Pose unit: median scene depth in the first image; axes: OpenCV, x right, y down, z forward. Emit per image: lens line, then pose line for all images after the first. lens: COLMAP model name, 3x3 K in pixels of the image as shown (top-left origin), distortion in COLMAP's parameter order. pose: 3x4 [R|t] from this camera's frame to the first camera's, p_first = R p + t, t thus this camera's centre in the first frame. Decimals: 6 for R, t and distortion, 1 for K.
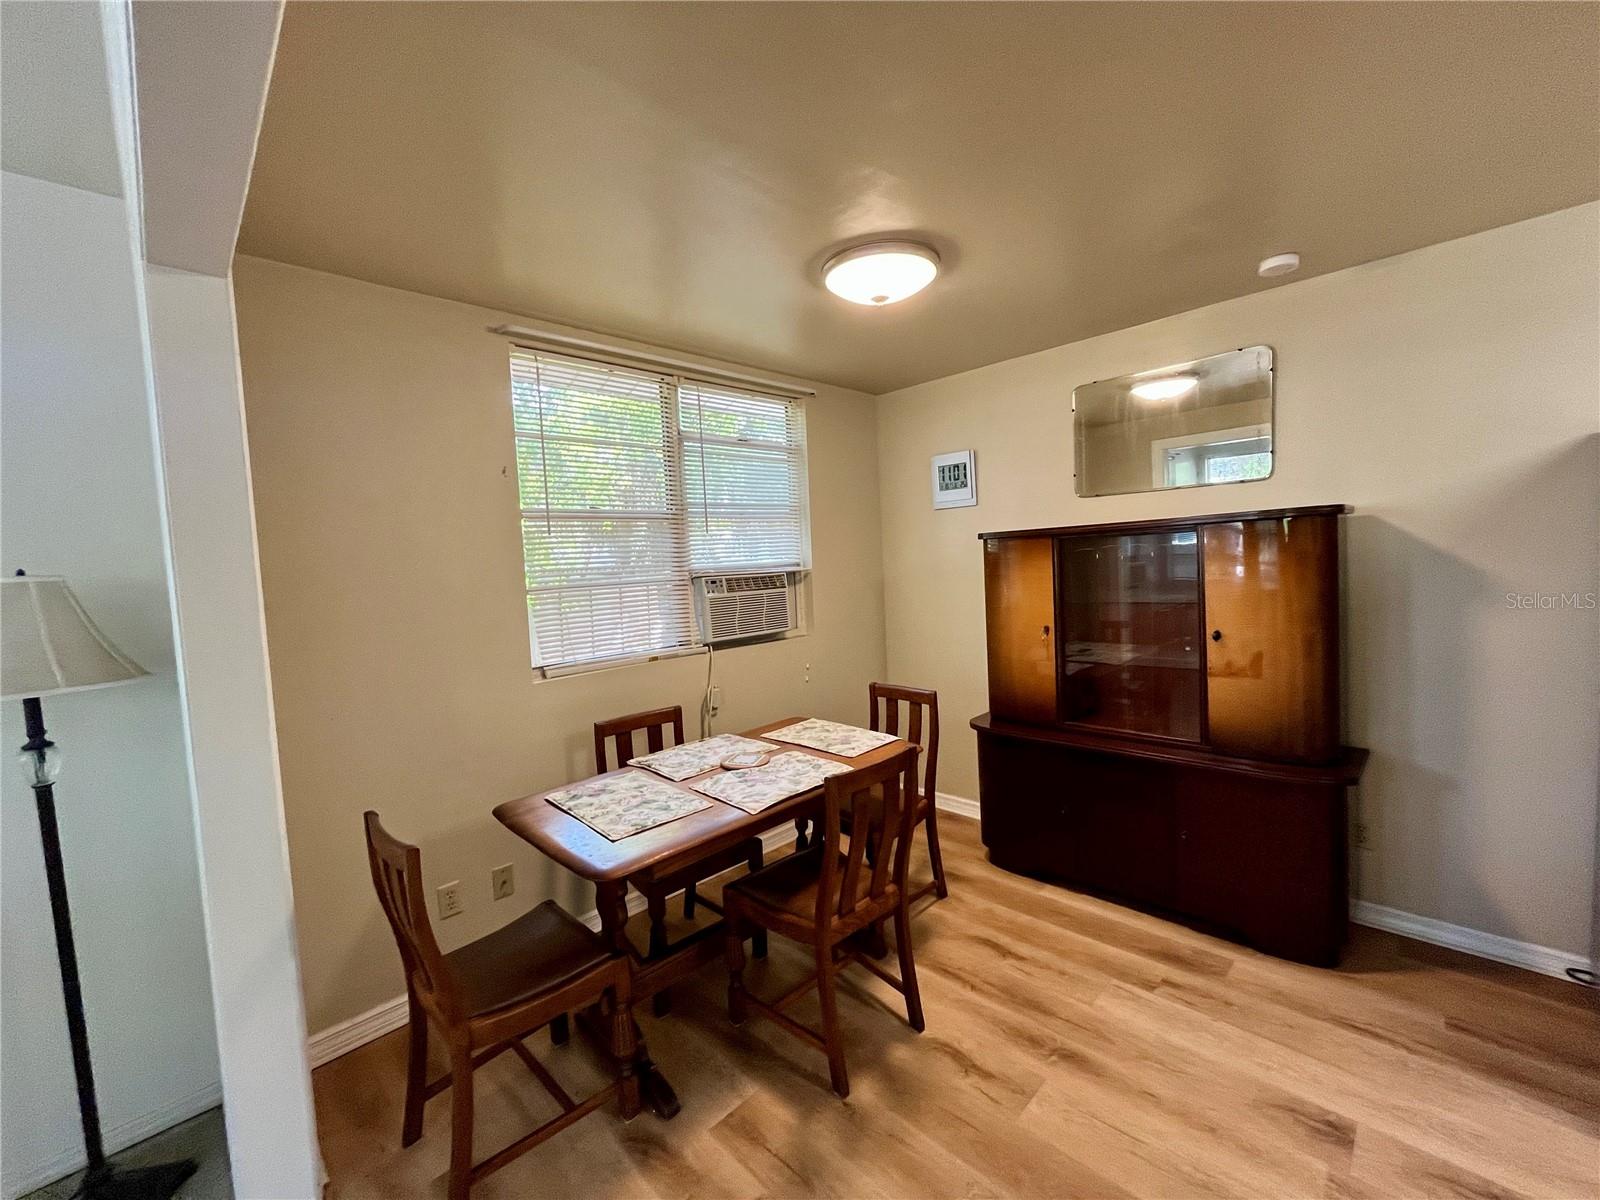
lens RADIAL K [[646.3, 0, 795.6], [0, 646.3, 606.2], [0, 0, 1]] dist [0.000016, -0.000012]
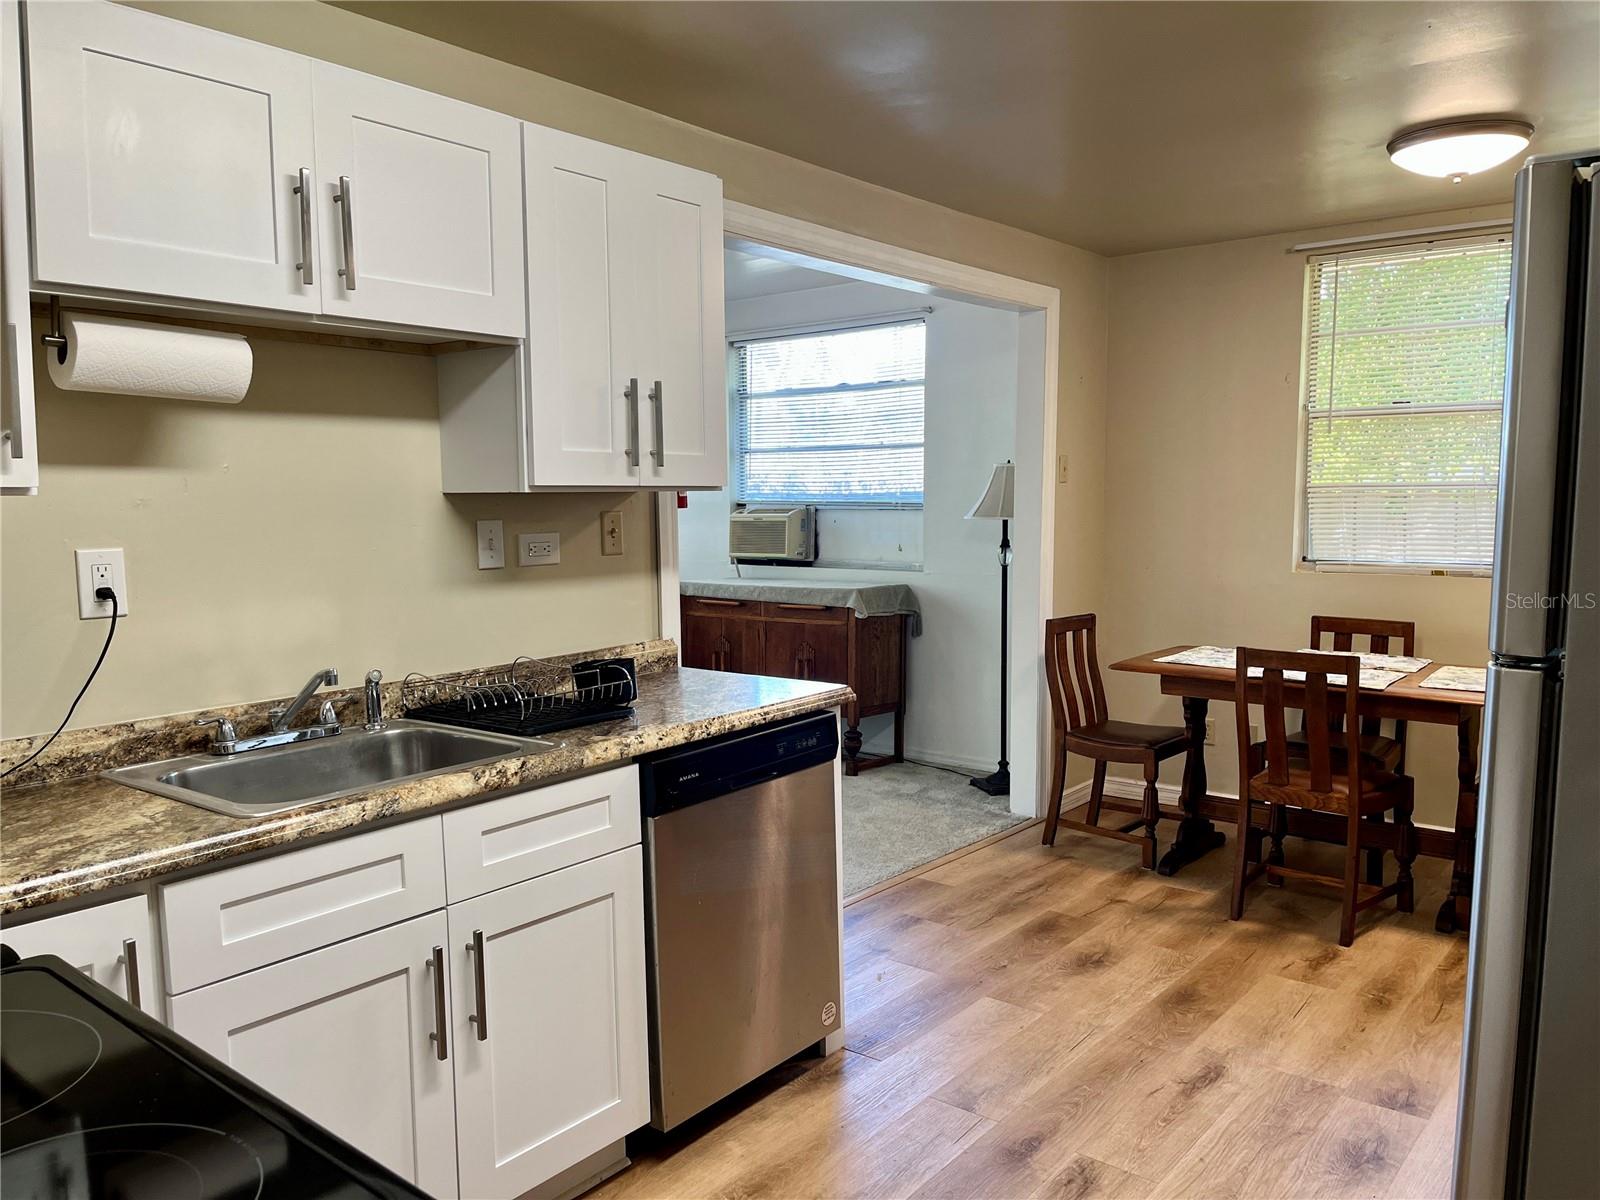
lens RADIAL K [[1187.8, 0, 801.0], [0, 1187.8, 609.1], [0, 0, 1]] dist [0.061033, -0.000643]
pose [[0.105076, 0.145670, -0.983738, 1.585389], [-0.070308, 0.987826, 0.138765, -0.044423], [0.991976, 0.054583, 0.114038, -0.056690]]
